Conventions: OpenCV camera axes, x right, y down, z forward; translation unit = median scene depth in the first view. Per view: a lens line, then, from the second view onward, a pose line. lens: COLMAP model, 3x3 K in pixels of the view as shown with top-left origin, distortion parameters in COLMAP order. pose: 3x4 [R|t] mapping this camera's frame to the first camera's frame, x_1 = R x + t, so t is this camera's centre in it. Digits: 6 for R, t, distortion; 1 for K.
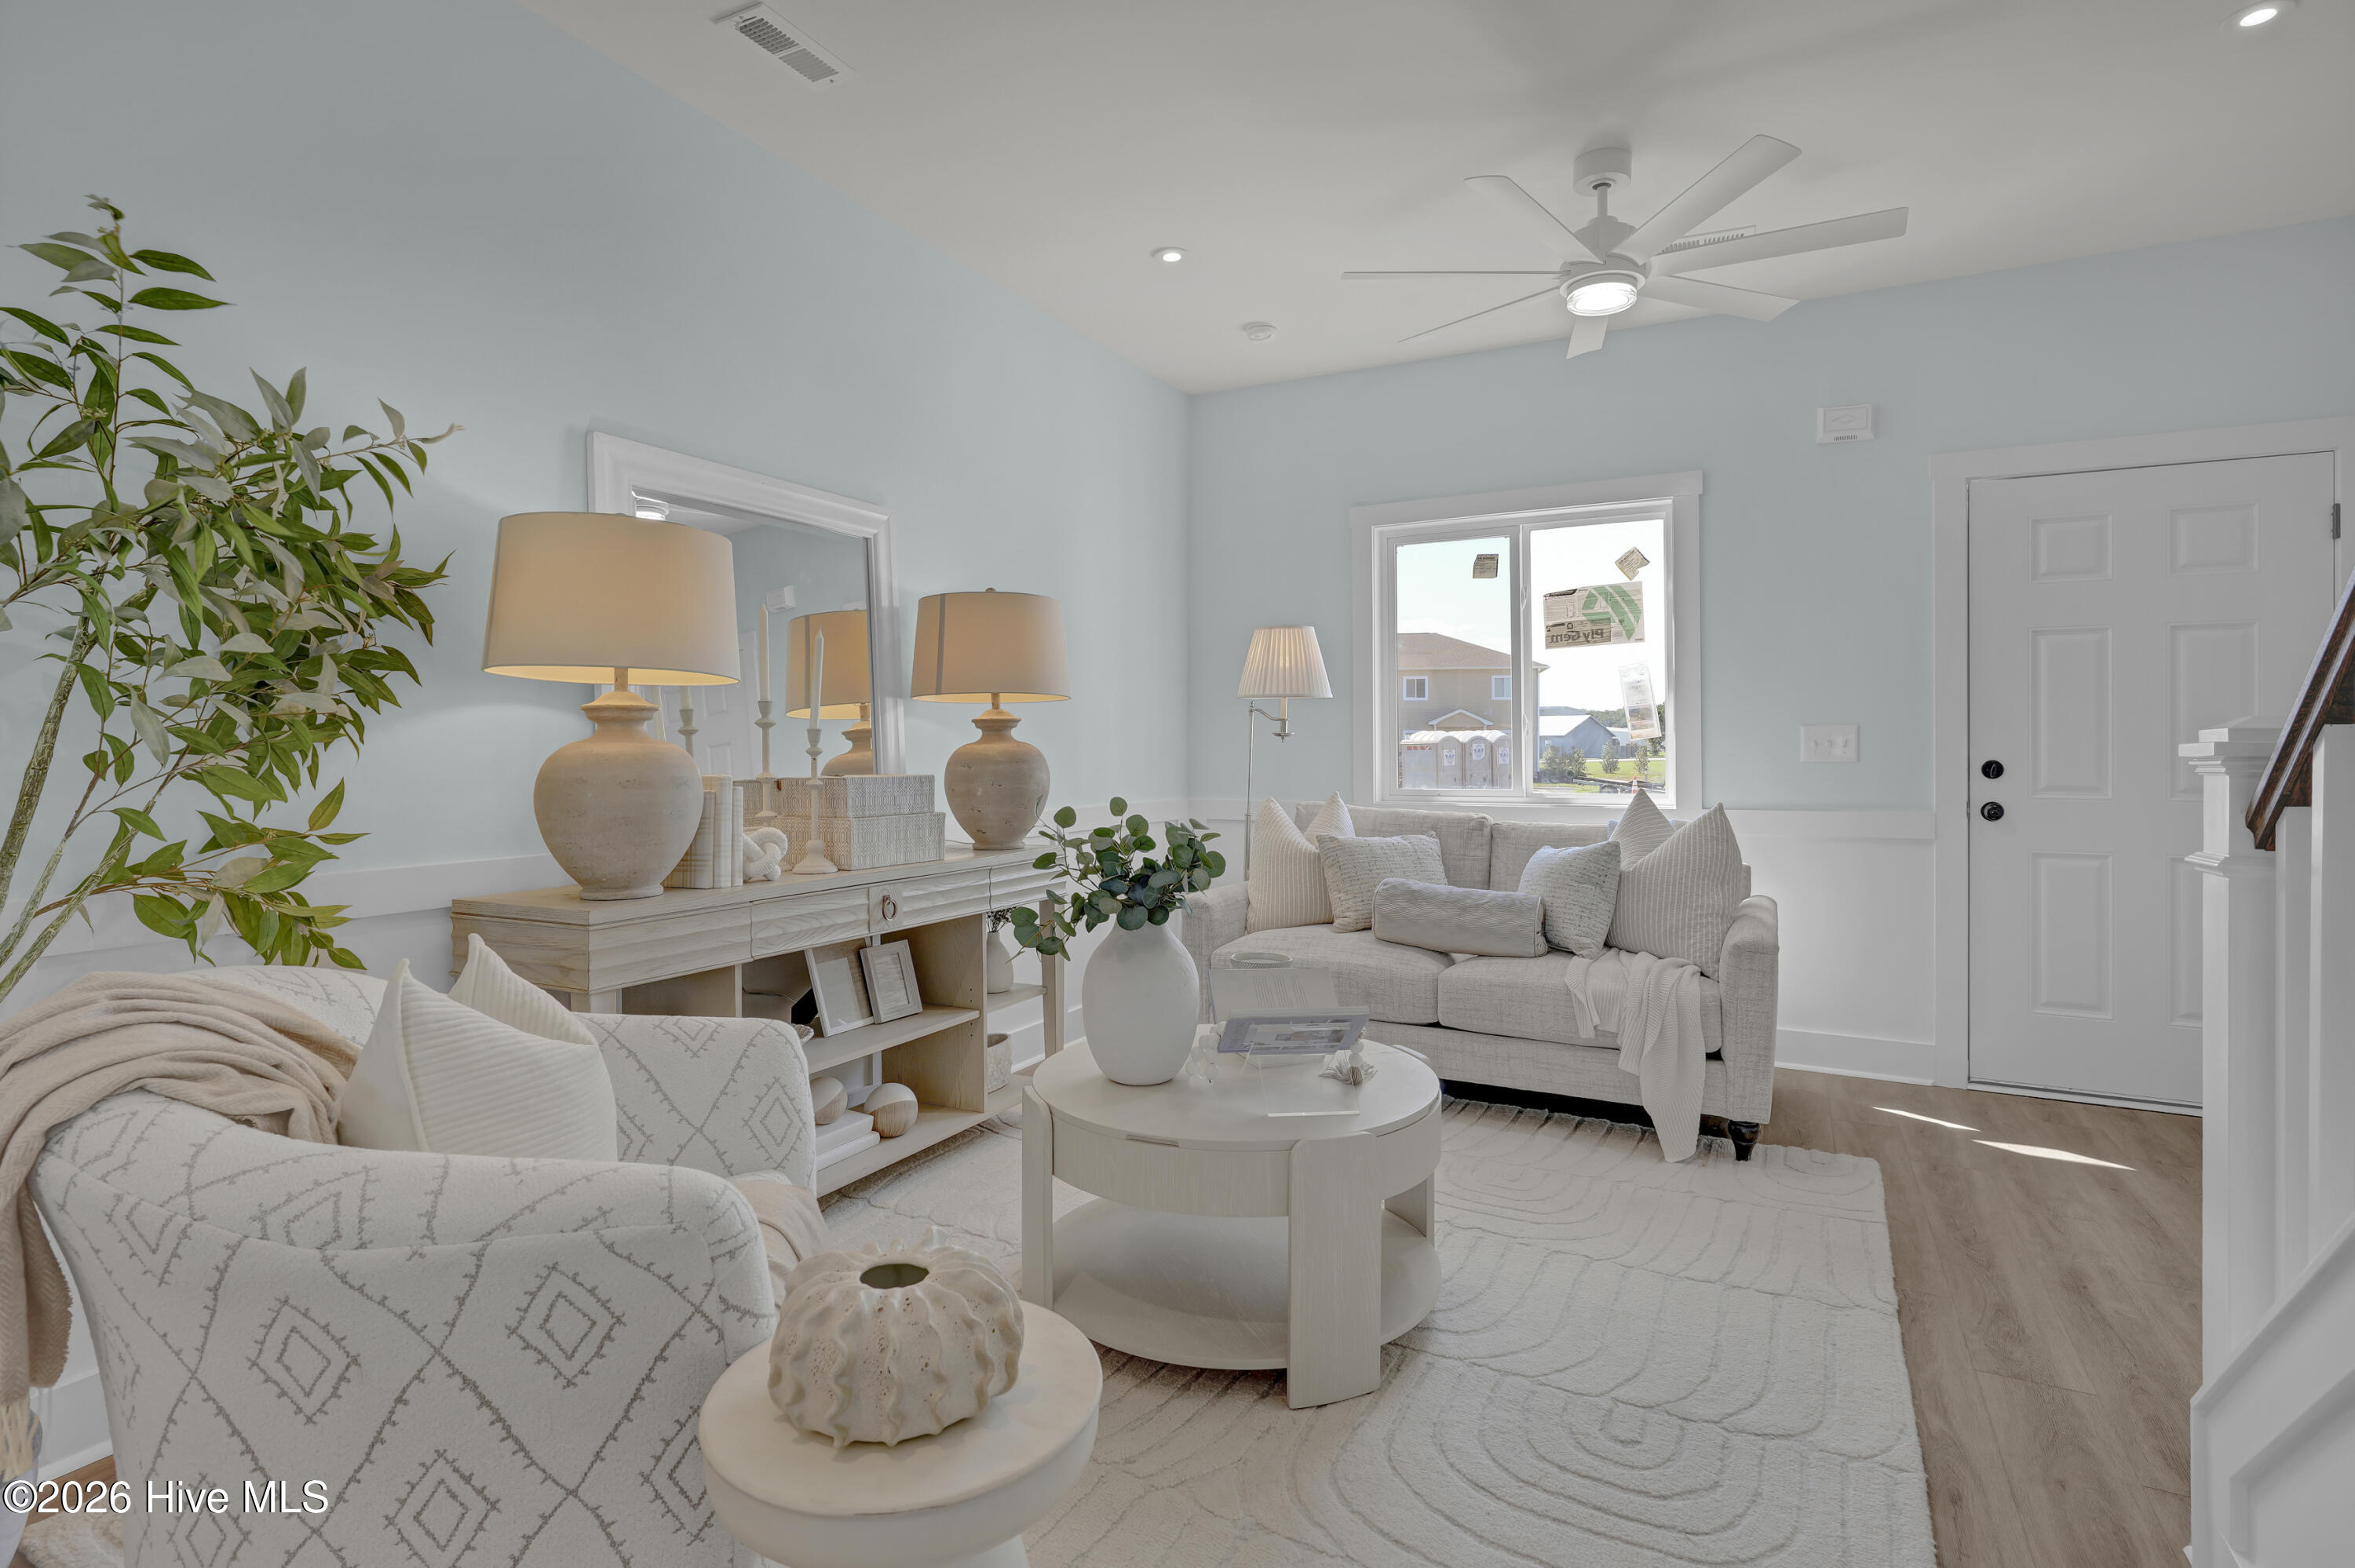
lens RADIAL K [[1155.8, 0, 1175.6], [0, 1155.8, 742.1], [0, 0, 1]] dist [-0.014070, 0.008978]
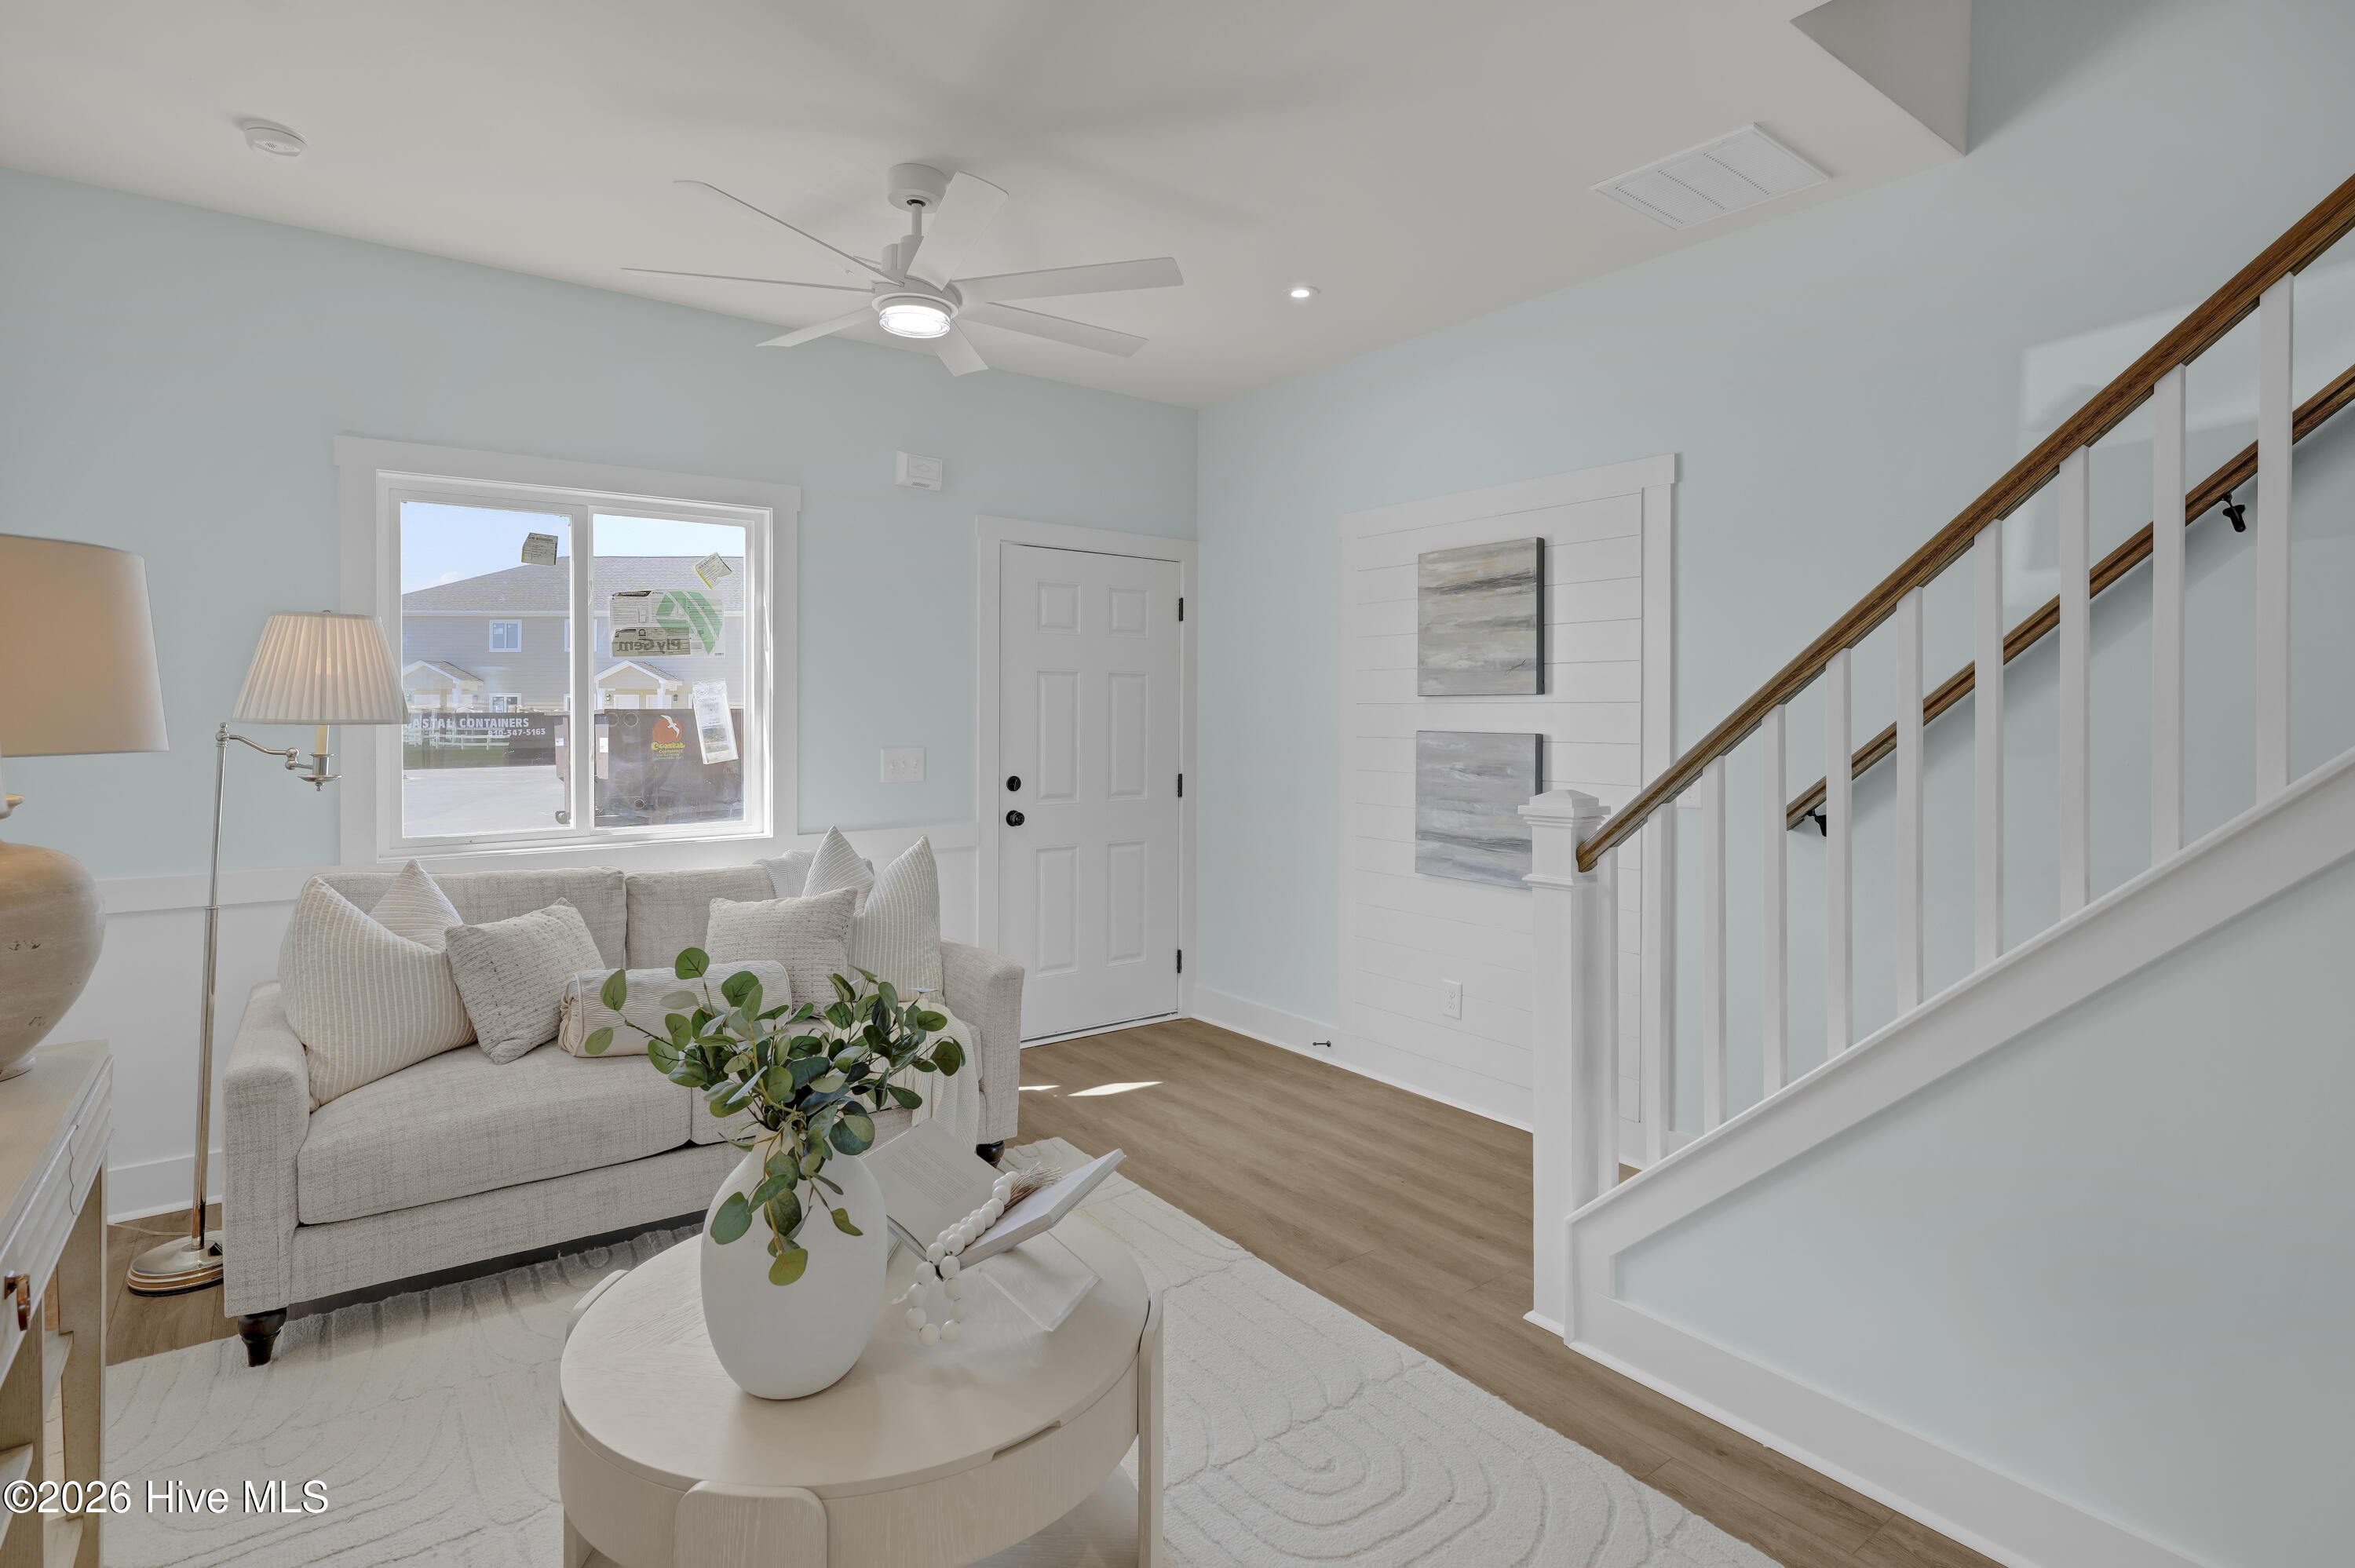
lens RADIAL K [[1155.8, 0, 1178.6], [0, 1155.8, 707.0], [0, 0, 1]] dist [-0.014070, 0.008978]
pose [[0.425939, 0.007127, 0.904724, -0.370349], [-0.004652, 0.999973, -0.005687, -0.058649], [-0.904740, -0.001786, 0.425960, 0.374952]]
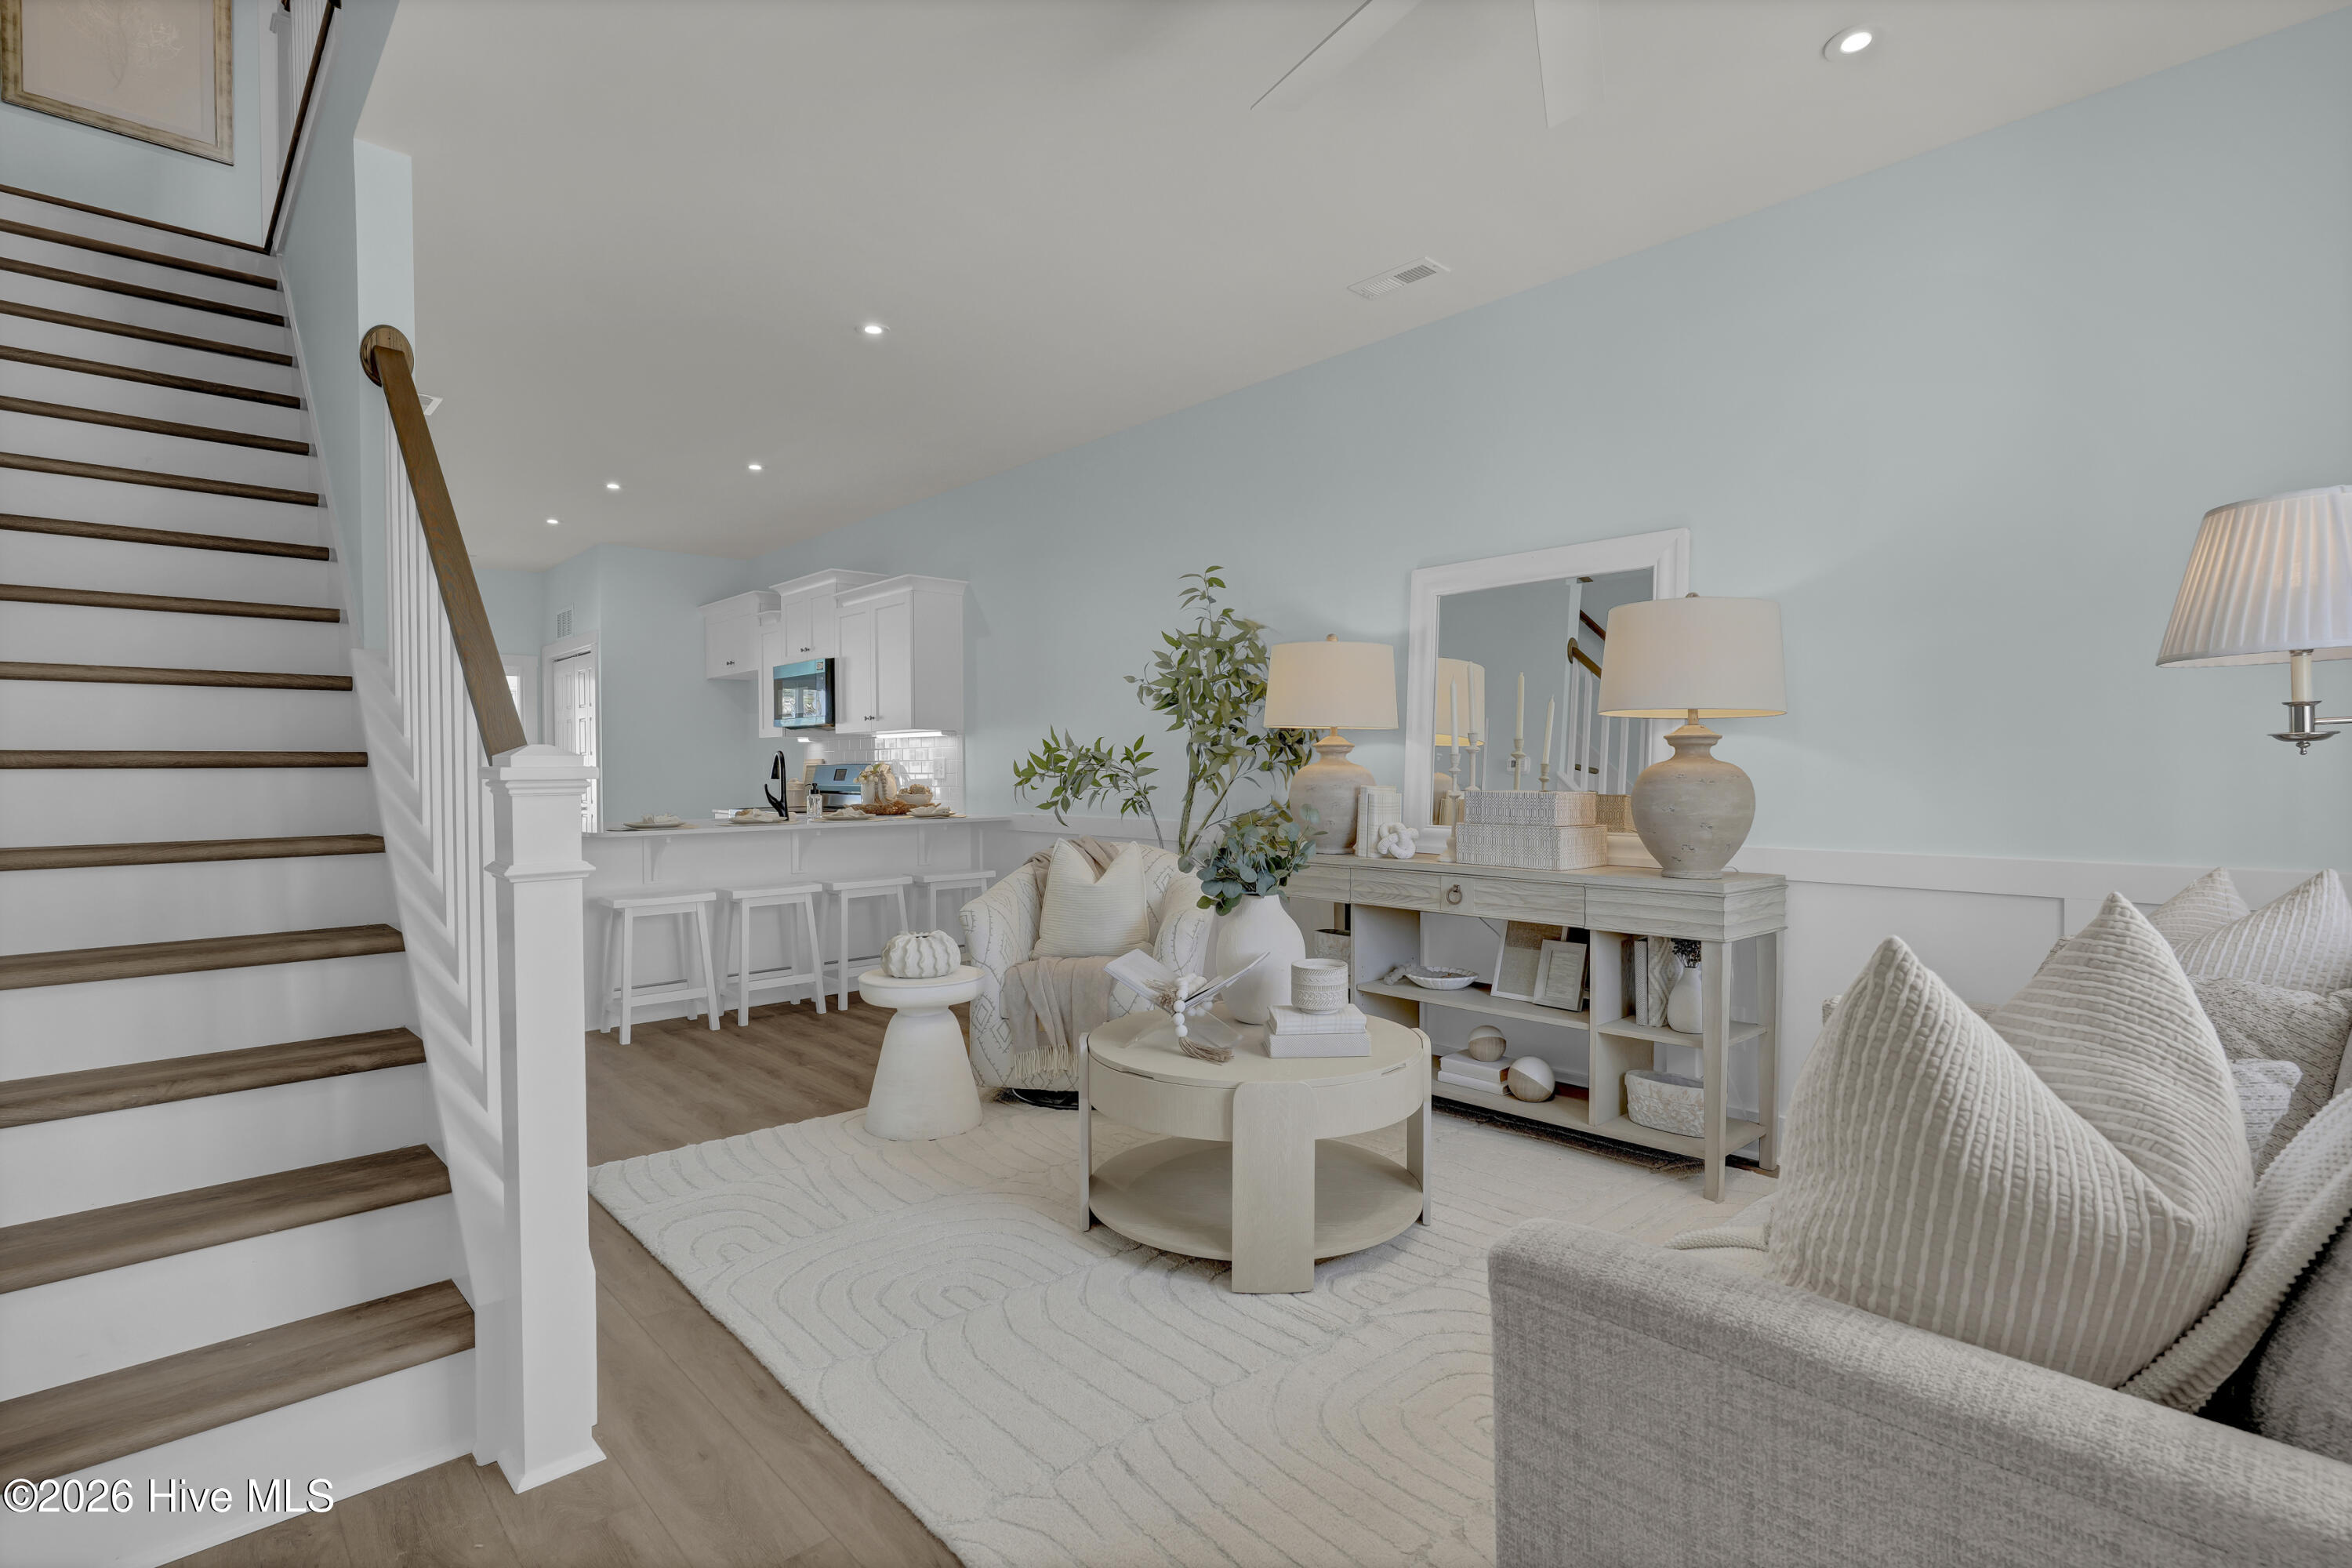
lens RADIAL K [[1125.8, 0, 1169.7], [0, 1125.8, 775.8], [0, 0, 1]] dist [0.016914, 0.000198]
pose [[-0.334114, 0.010524, -0.942474, 0.863798], [0.012747, 0.999897, 0.006647, 0.000569], [0.942446, -0.009793, -0.334214, 0.947491]]
